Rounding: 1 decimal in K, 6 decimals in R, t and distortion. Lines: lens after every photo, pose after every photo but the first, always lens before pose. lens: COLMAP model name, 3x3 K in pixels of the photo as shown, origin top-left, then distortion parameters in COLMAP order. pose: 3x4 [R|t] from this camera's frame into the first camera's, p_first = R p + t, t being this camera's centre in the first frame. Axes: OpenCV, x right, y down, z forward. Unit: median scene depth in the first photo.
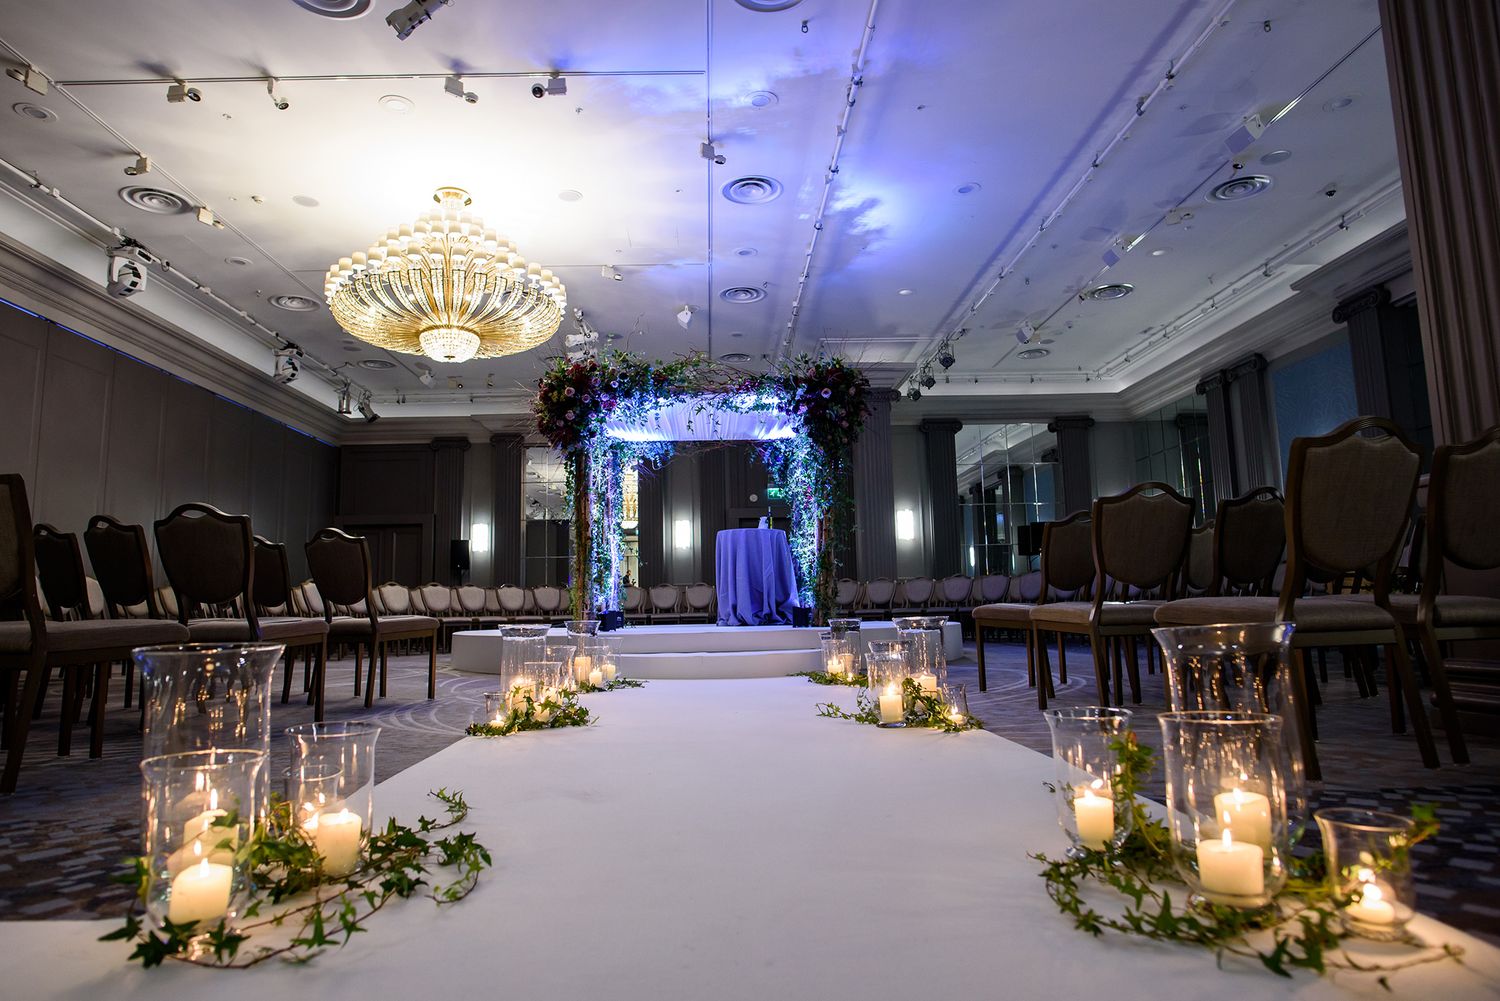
lens RADIAL K [[875.0, 0, 727.1], [0, 875.0, 501.2], [0, 0, 1]] dist [-0.041426, 0.017078]
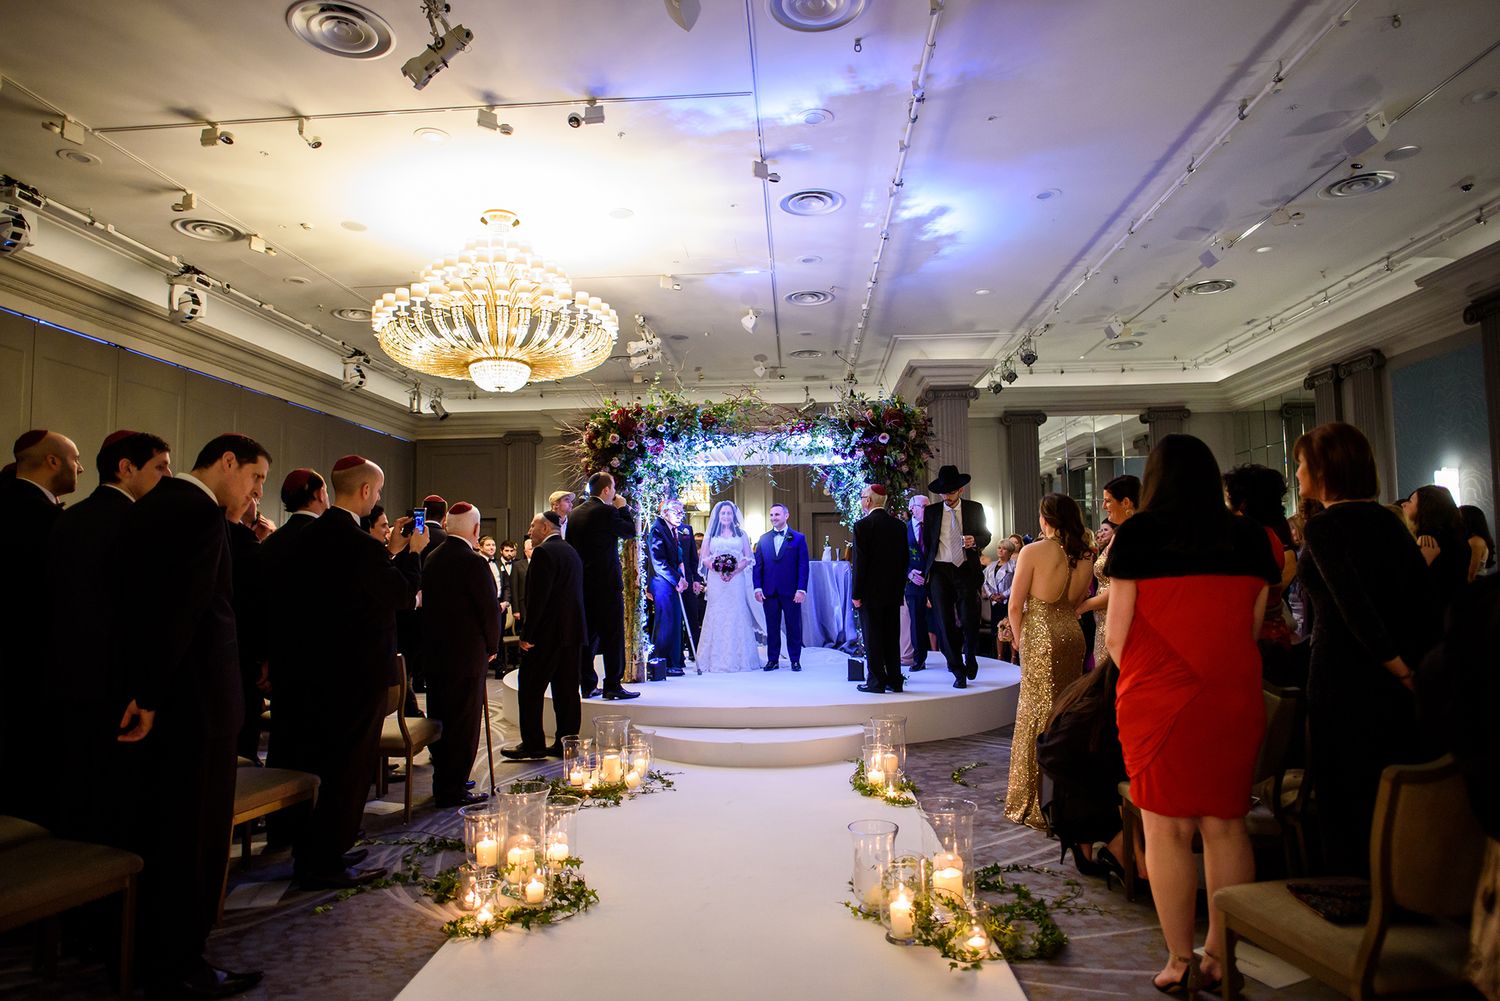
lens RADIAL K [[874.5, 0, 742.3], [0, 874.5, 513.5], [0, 0, 1]] dist [-0.038864, 0.014430]
pose [[0.996592, 0.001349, -0.082478, 0.034177], [0.003973, 0.997921, 0.064323, -0.089764], [0.082393, -0.064431, 0.994515, 0.043660]]
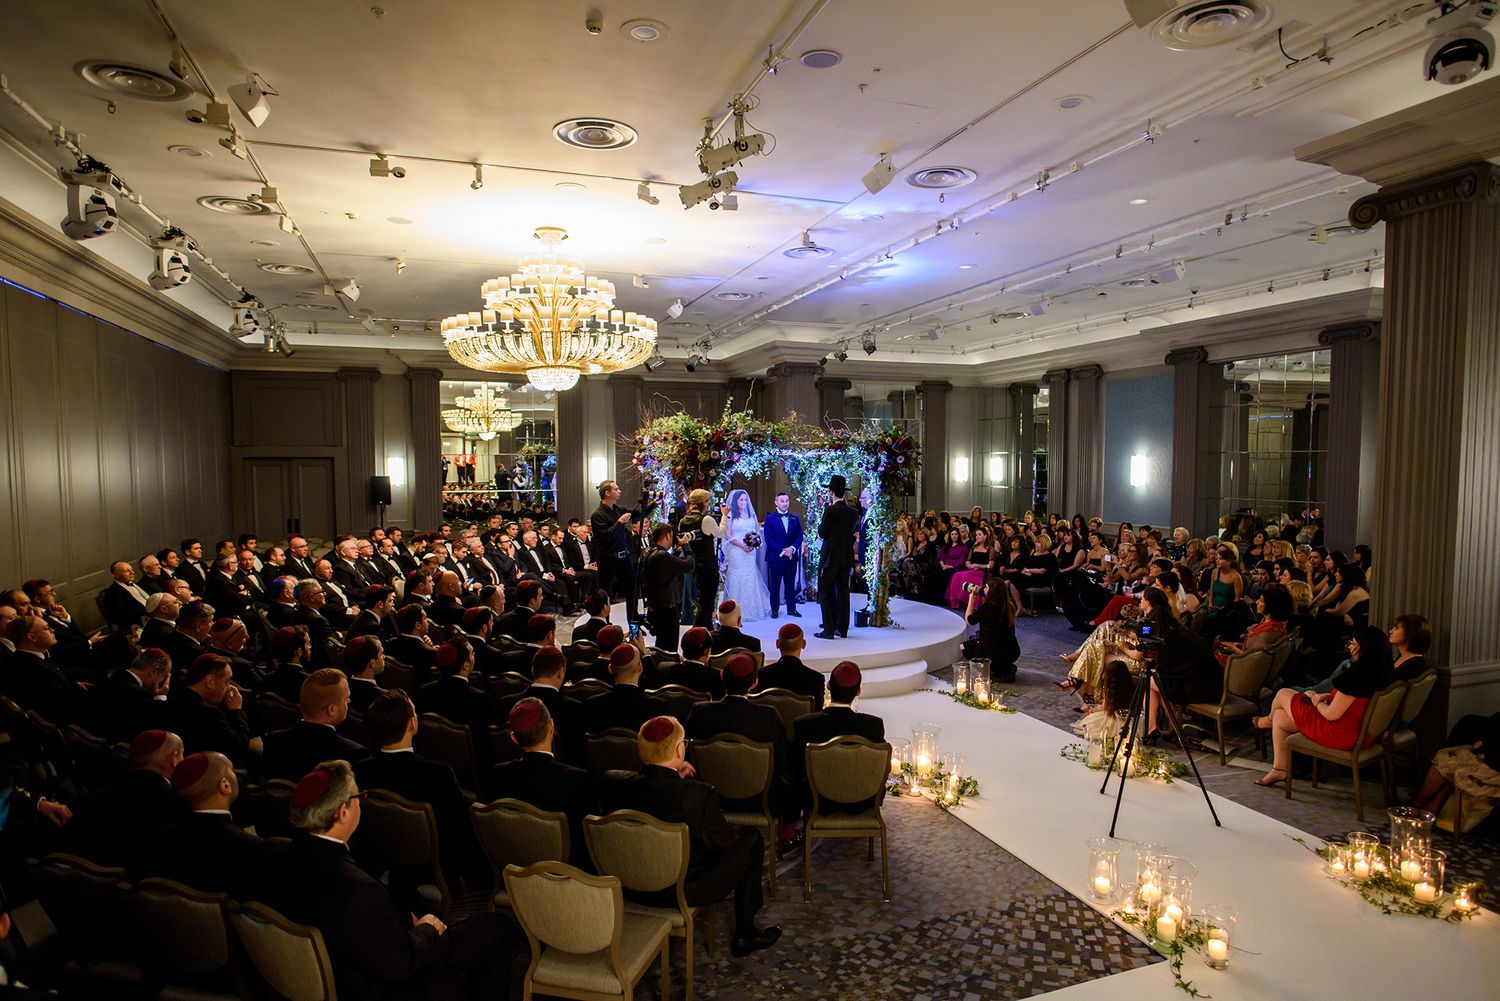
lens RADIAL K [[884.8, 0, 764.7], [0, 884.8, 523.3], [0, 0, 1]] dist [-0.039399, 0.012999]
pose [[0.944124, -0.004698, 0.329556, -0.452992], [-0.058512, 0.981626, 0.181622, -0.224884], [-0.324354, -0.190757, 0.926502, -0.168166]]
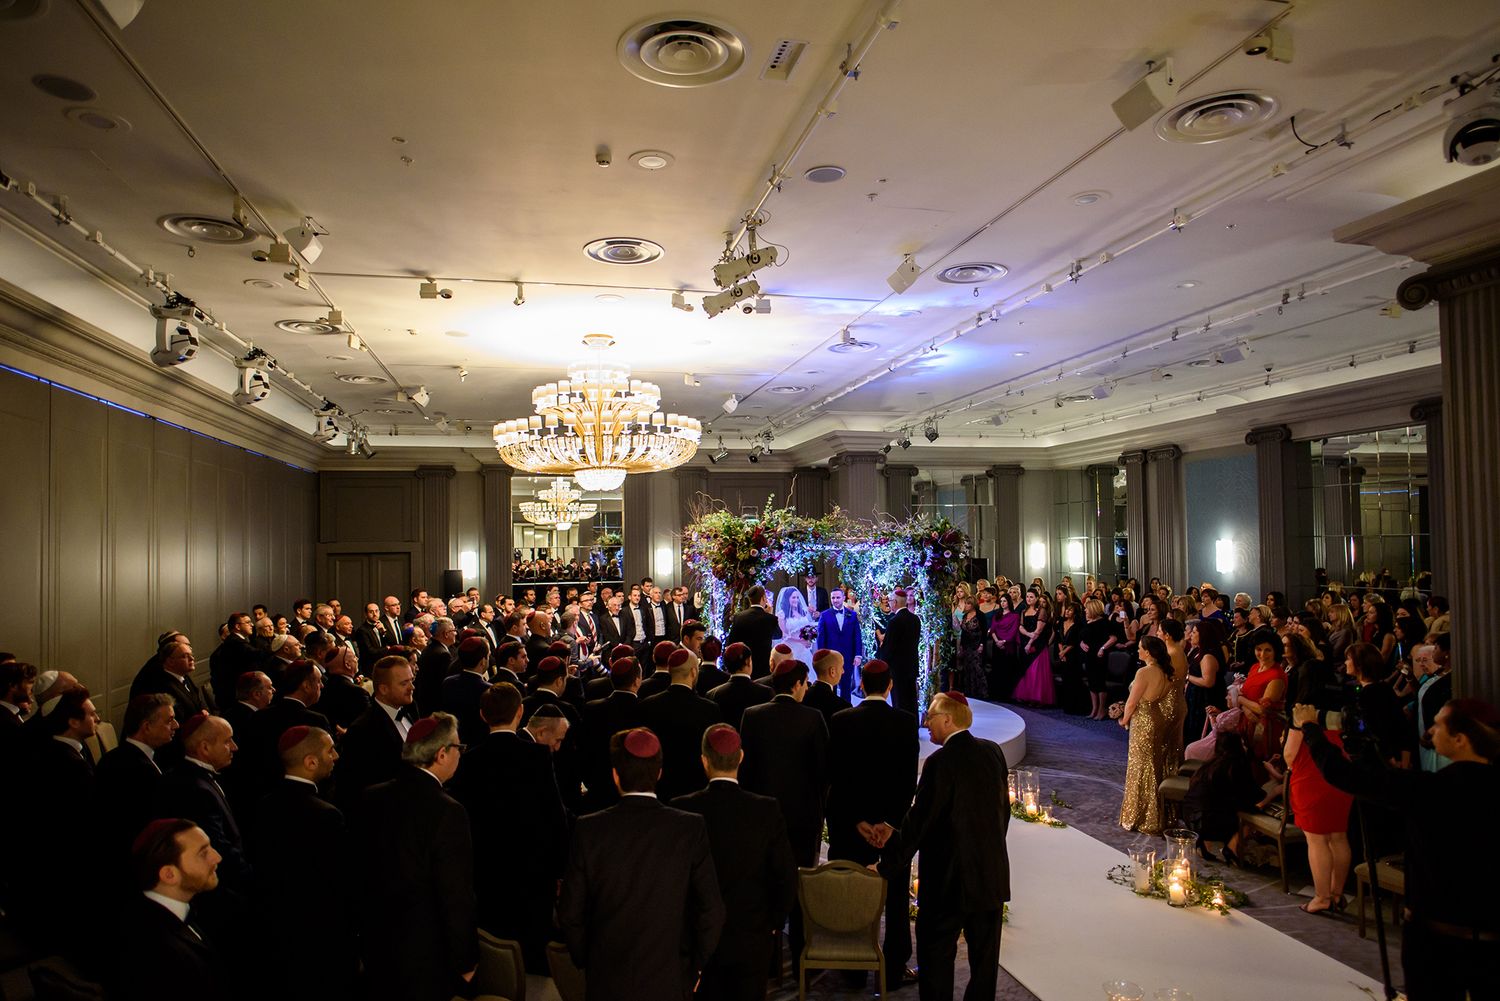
lens RADIAL K [[896.9, 0, 747.2], [0, 896.9, 521.3], [0, 0, 1]] dist [-0.036553, 0.005513]
pose [[0.976406, 0.010597, 0.215683, -0.398312], [-0.031348, 0.995171, 0.093019, -0.246497], [-0.213656, -0.097586, 0.972023, -0.186137]]
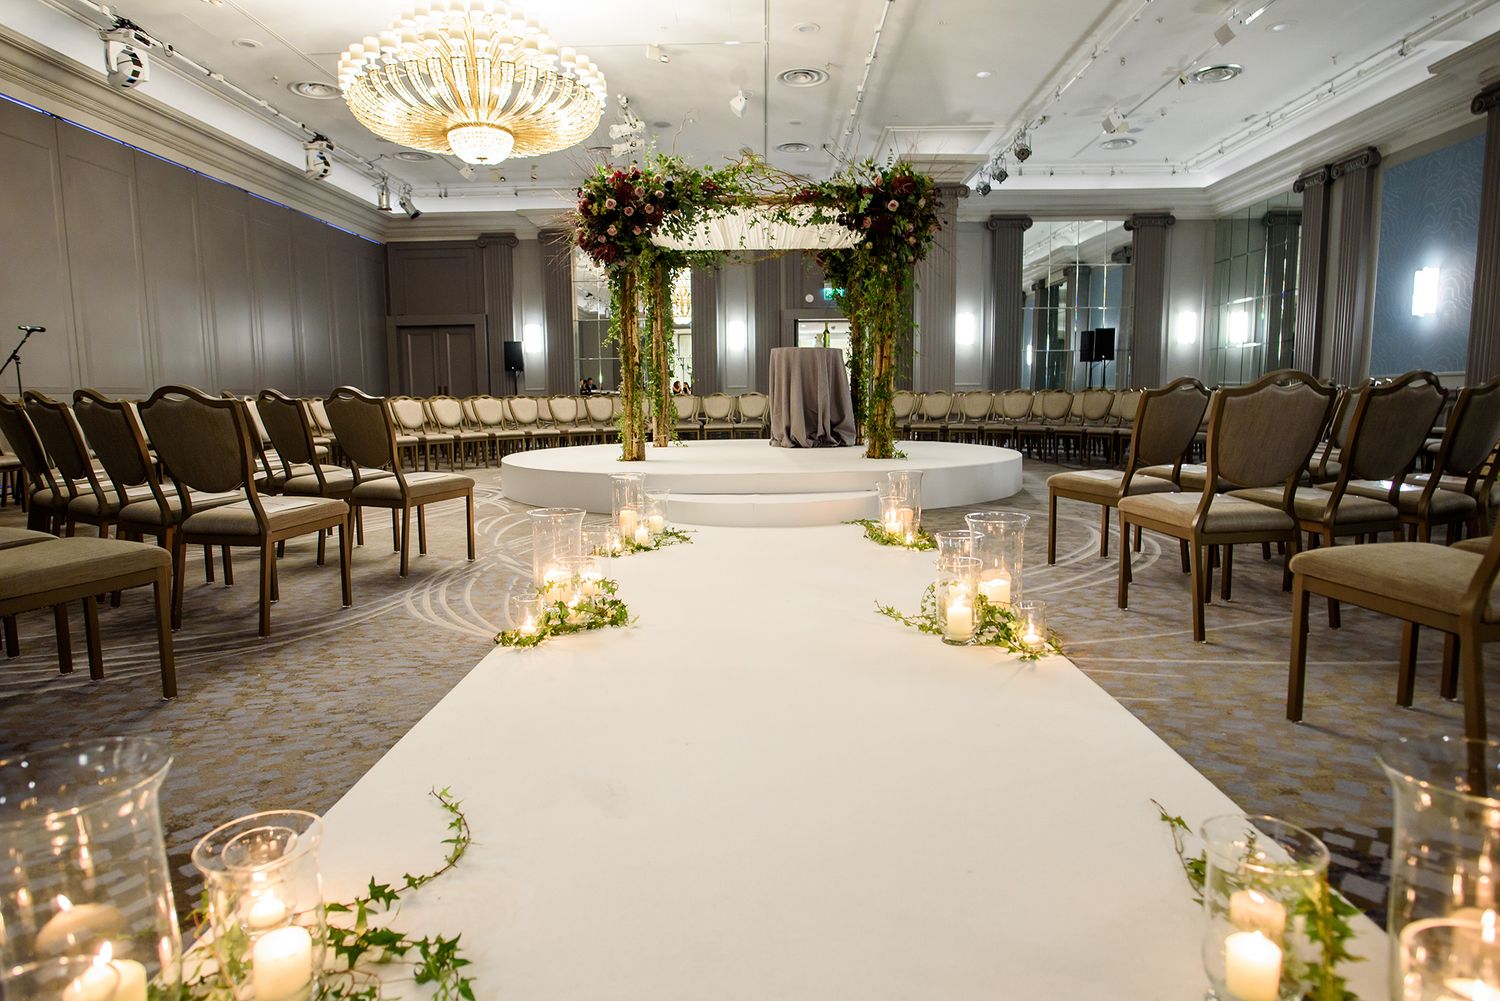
lens RADIAL K [[849.1, 0, 750.0], [0, 849.1, 500.5], [0, 0, 1]] dist [-0.039424, 0.016066]
pose [[0.999297, 0.013237, -0.035076, 0.000222], [-0.004206, 0.969269, 0.245966, -0.036648], [0.037254, -0.245646, 0.968644, 0.063794]]
